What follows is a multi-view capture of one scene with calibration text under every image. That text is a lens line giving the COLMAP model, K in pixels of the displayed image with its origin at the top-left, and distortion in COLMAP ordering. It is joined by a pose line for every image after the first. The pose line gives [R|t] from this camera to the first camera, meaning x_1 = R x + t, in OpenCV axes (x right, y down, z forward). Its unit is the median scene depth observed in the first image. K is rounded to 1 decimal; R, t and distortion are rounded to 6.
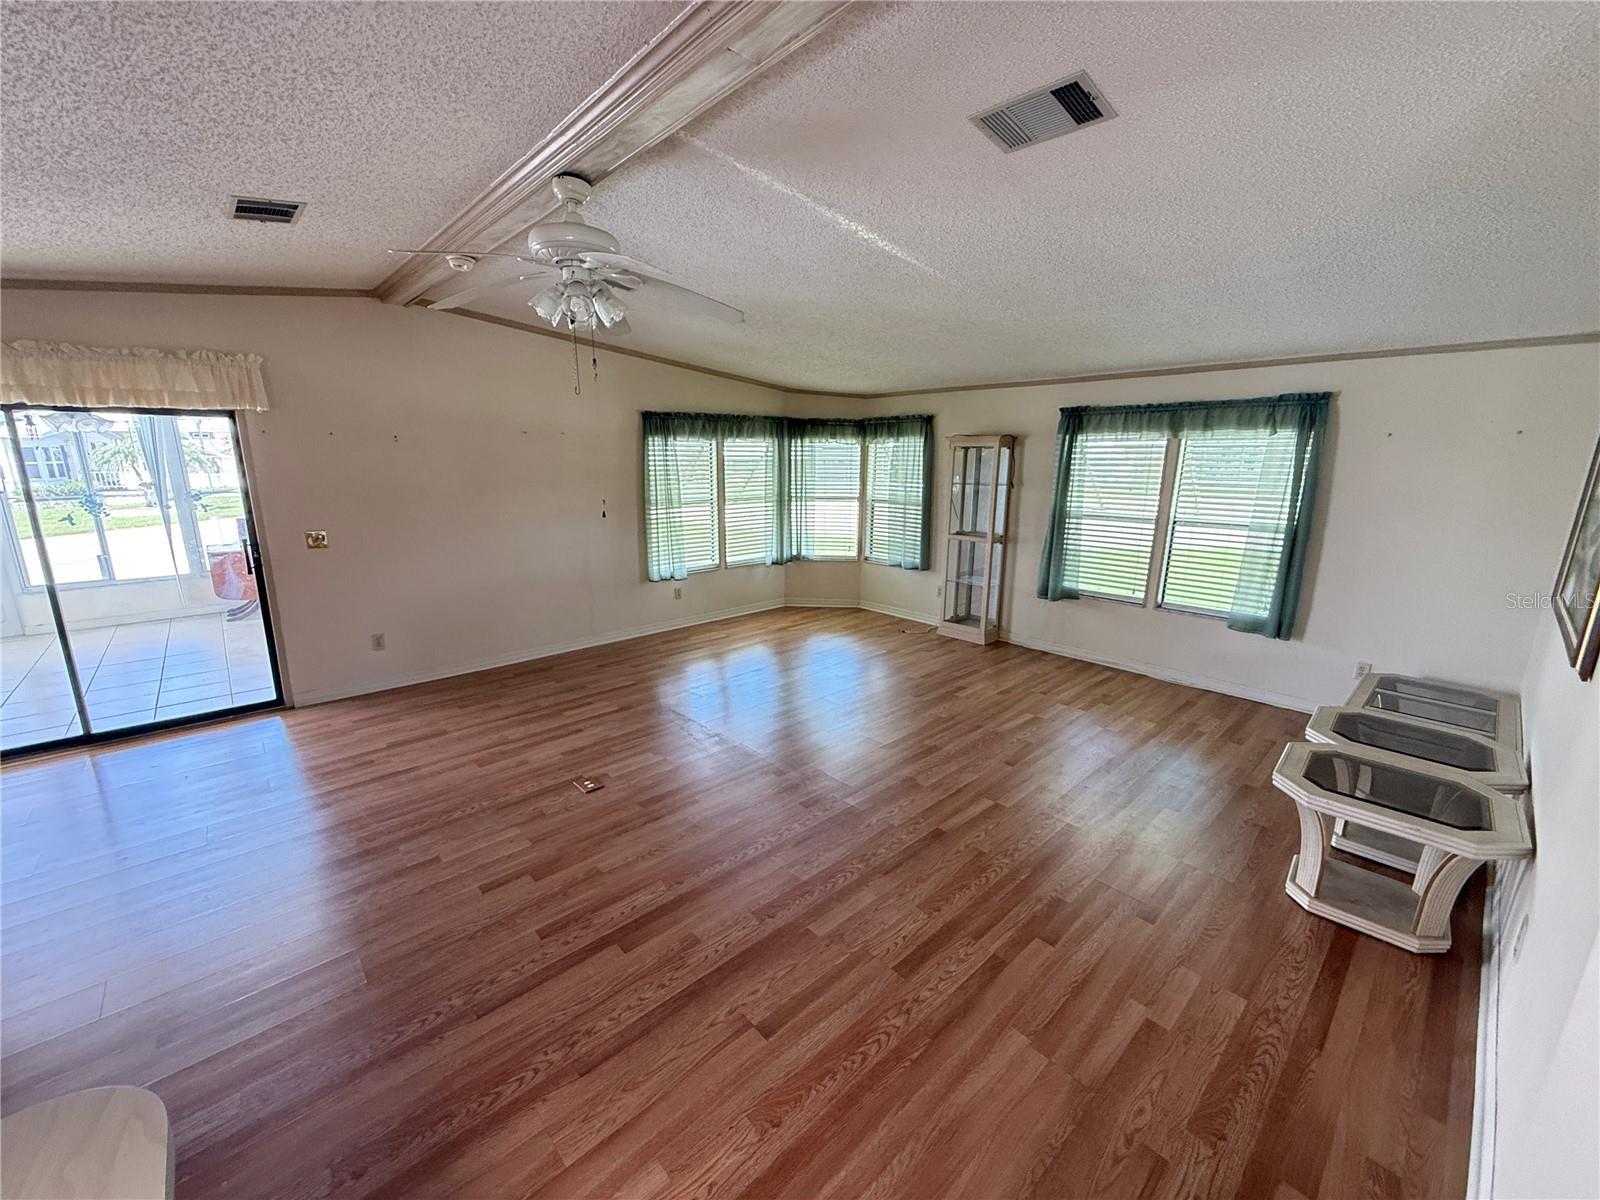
lens RADIAL K [[638.0, 0, 802.4], [0, 638.0, 601.8], [0, 0, 1]] dist [0.001174, 0.000201]
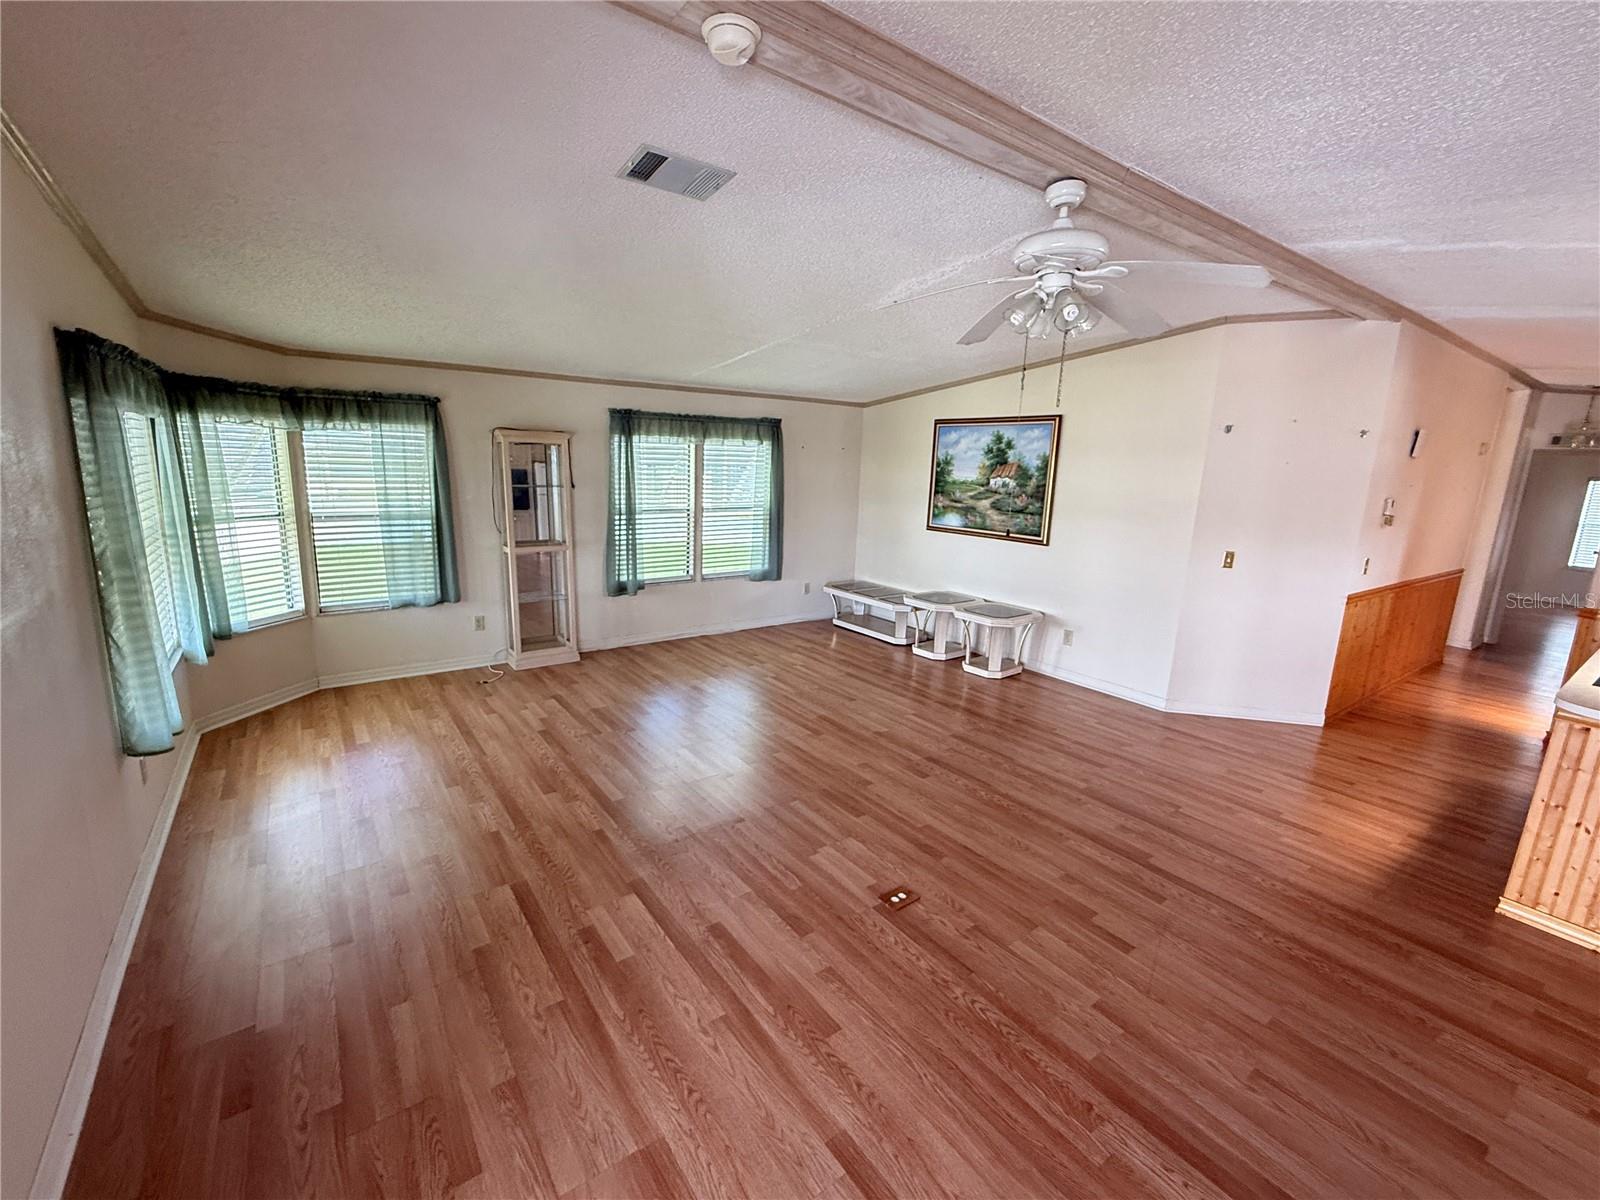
lens RADIAL K [[679.4, 0, 794.4], [0, 679.4, 601.6], [0, 0, 1]] dist [0.001180, 0.000799]
pose [[0.120766, -0.201951, 0.971922, -0.699240], [0.198174, 0.964283, 0.175740, -0.143151], [-0.972699, 0.171387, 0.156474, 0.616636]]
